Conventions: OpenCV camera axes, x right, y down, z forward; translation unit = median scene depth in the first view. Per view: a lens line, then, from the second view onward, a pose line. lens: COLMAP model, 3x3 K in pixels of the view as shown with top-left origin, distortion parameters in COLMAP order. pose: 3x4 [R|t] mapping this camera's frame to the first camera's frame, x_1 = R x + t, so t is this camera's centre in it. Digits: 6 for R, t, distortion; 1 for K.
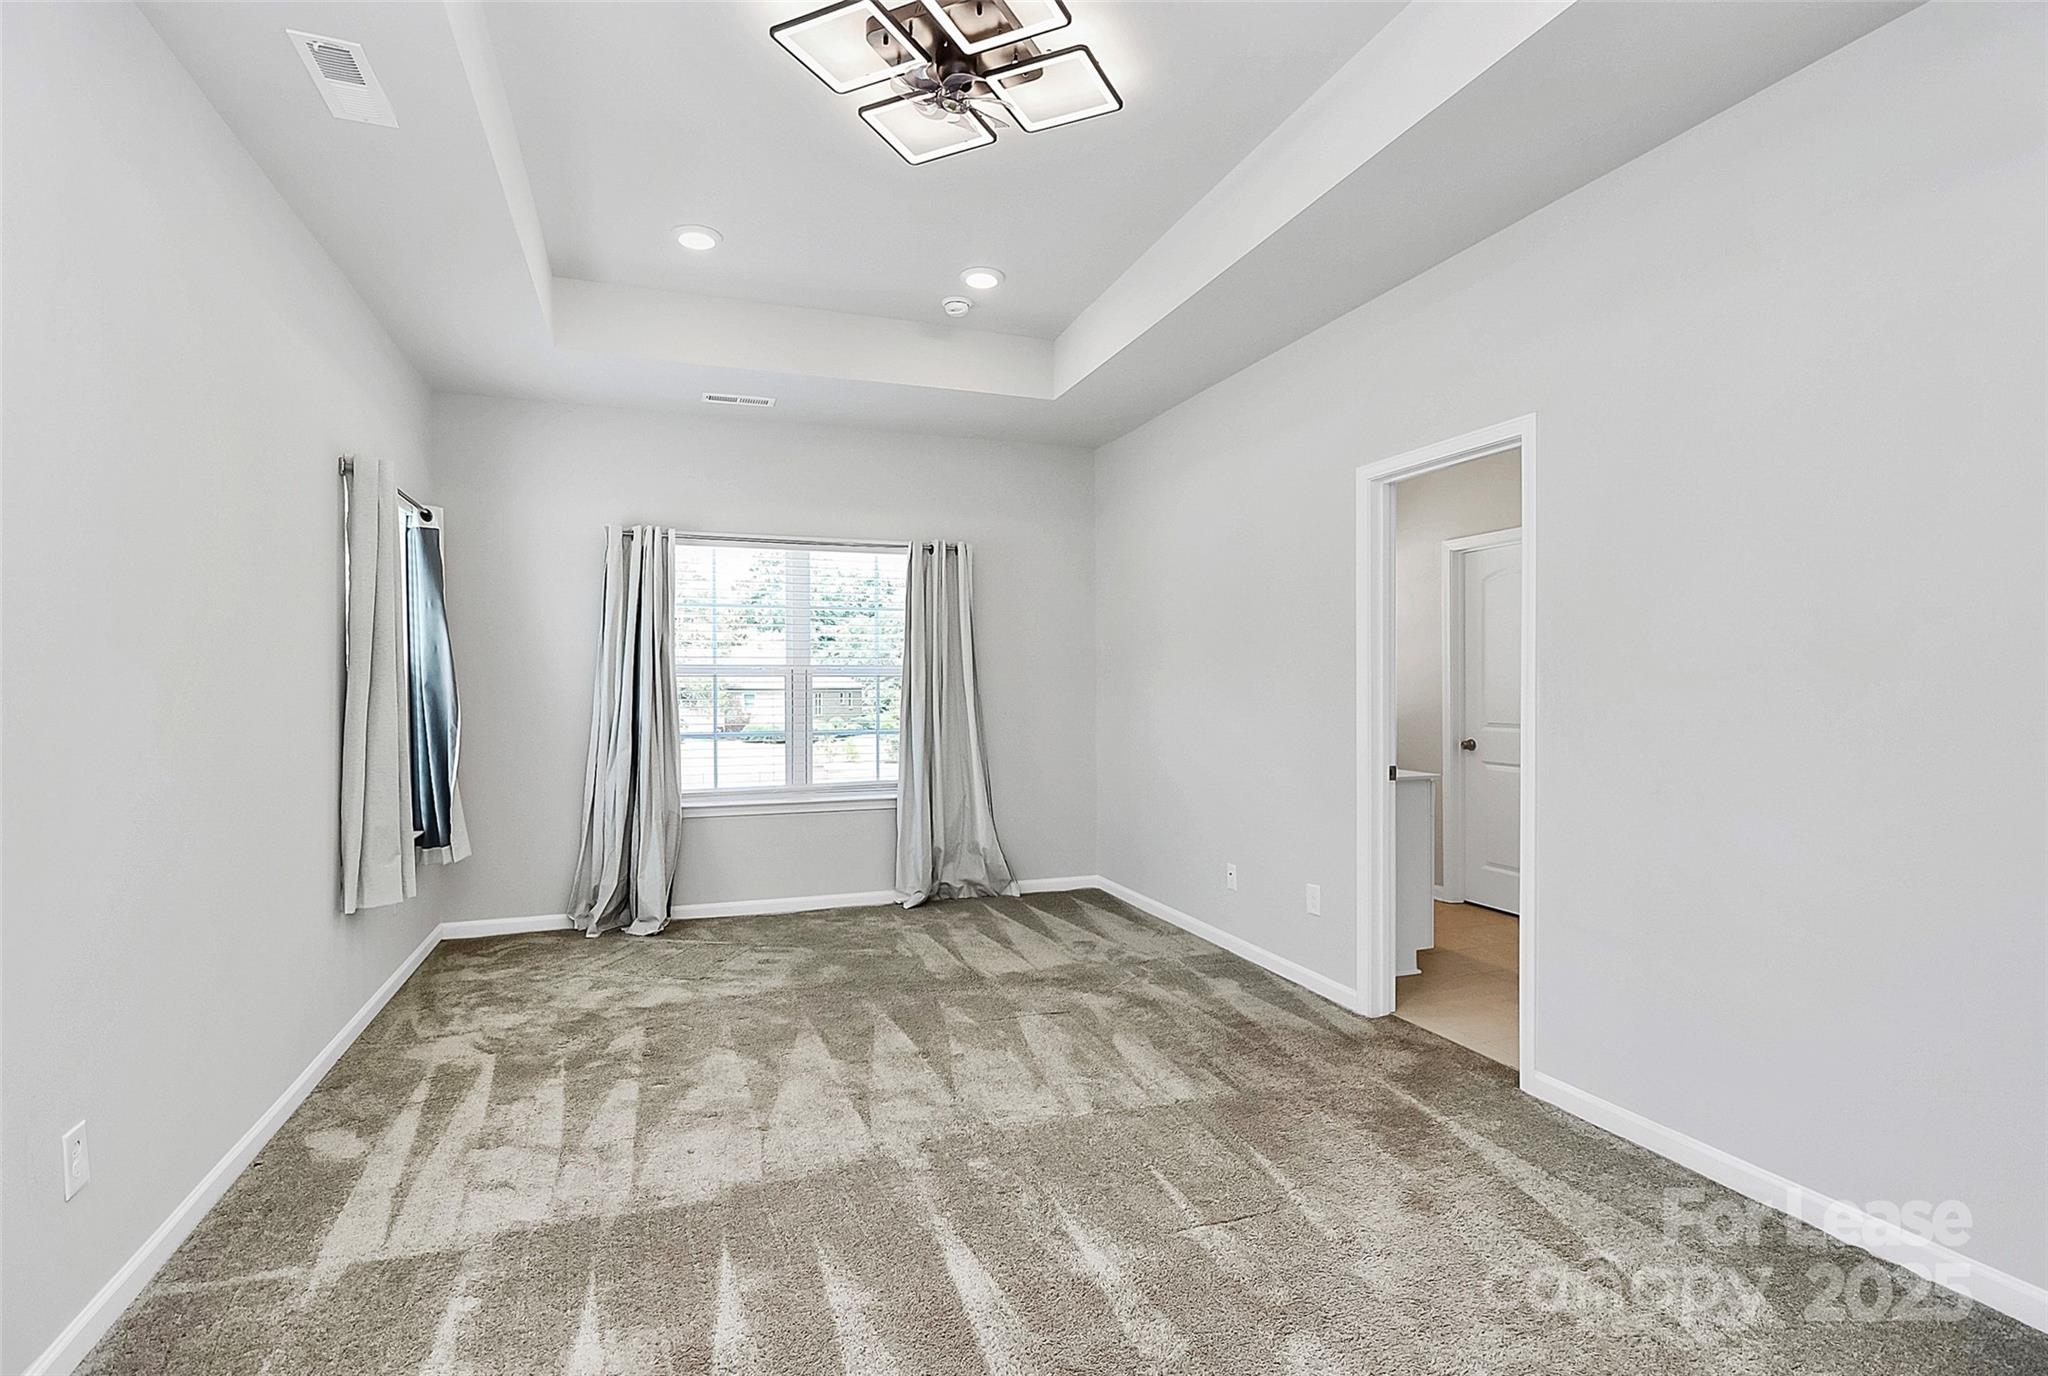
lens RADIAL K [[988.3, 0, 1027.4], [0, 988.3, 709.5], [0, 0, 1]] dist [0.012786, -0.020510]
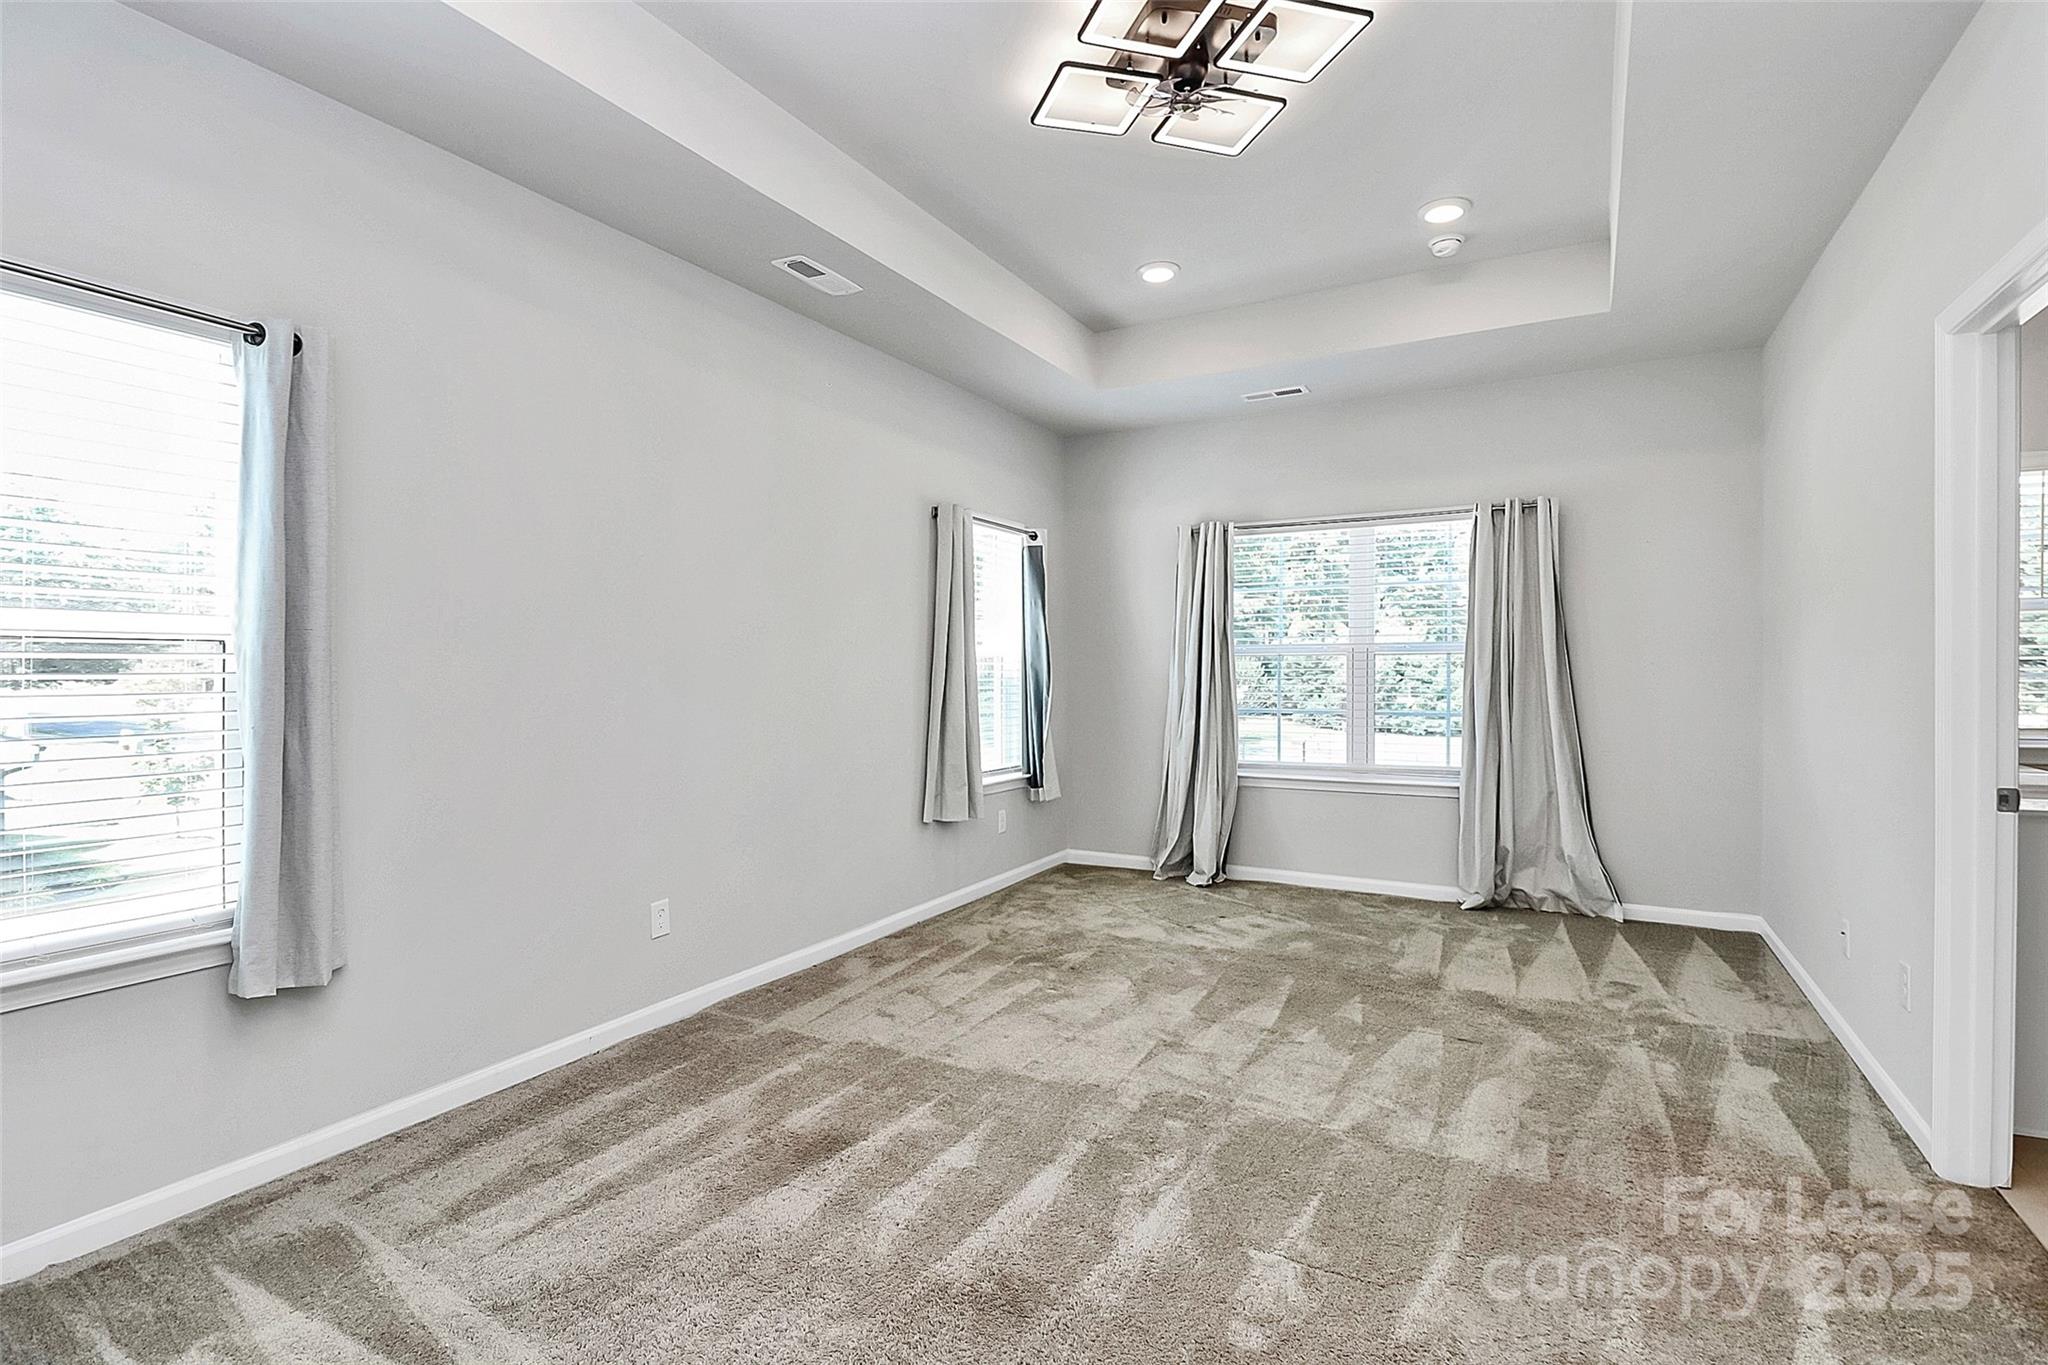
lens RADIAL K [[994.0, 0, 1024.0], [0, 994.0, 682.5], [0, 0, 1]] dist [-0.001964, -0.001251]
pose [[0.653303, 0.009015, -0.757043, 0.372248], [-0.016466, 0.999862, -0.002304, 0.002607], [0.756918, 0.013970, 0.653361, 0.118461]]
